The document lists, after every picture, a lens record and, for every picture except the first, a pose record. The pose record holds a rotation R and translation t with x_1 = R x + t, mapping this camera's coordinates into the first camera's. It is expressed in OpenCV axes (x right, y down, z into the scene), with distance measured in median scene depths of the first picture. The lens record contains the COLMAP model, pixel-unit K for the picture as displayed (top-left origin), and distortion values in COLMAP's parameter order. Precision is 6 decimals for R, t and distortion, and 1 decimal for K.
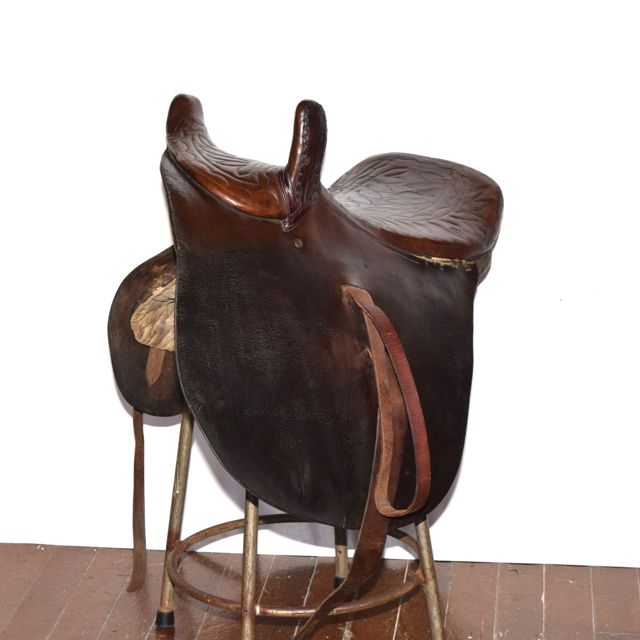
lens RADIAL K [[2024.9, 0, 295.7], [0, 2024.9, 324.5], [0, 0, 1]] dist [0.101018, 0.000000]
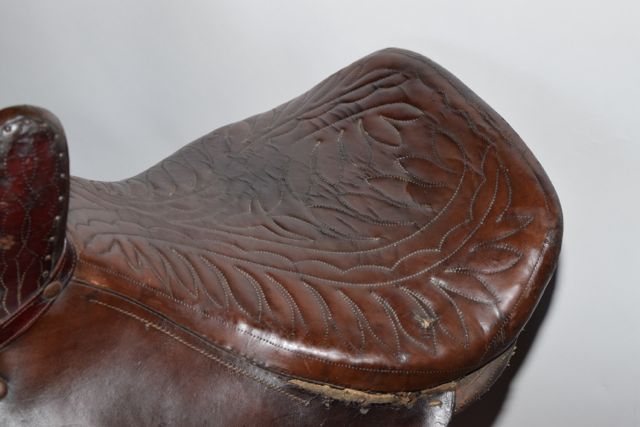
lens RADIAL K [[1449.9, 0, 320.5], [0, 1449.9, 208.0], [0, 0, 1]] dist [0.088204, 0.000000]
pose [[0.934463, 0.212360, -0.285802, 0.154870], [-0.096517, 0.923699, 0.370763, -0.205567], [0.342730, -0.318880, 0.883658, 0.713084]]
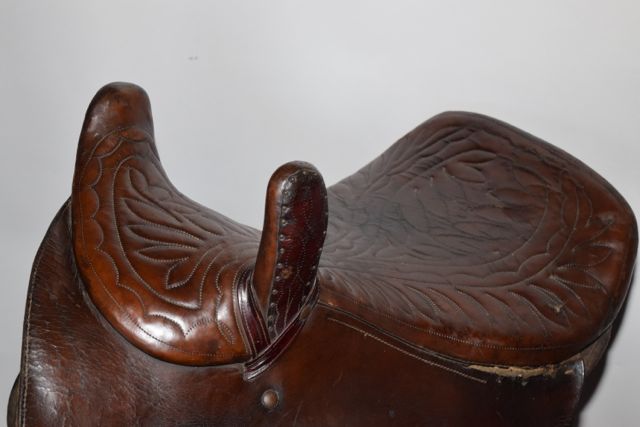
lens RADIAL K [[1311.6, 0, 316.5], [0, 1311.6, 213.7], [0, 0, 1]] dist [0.054915, 0.000000]
pose [[0.991113, 0.067863, -0.114407, 0.052351], [-0.033219, 0.959094, 0.281130, -0.191301], [0.128806, -0.274832, 0.952826, 0.633413]]
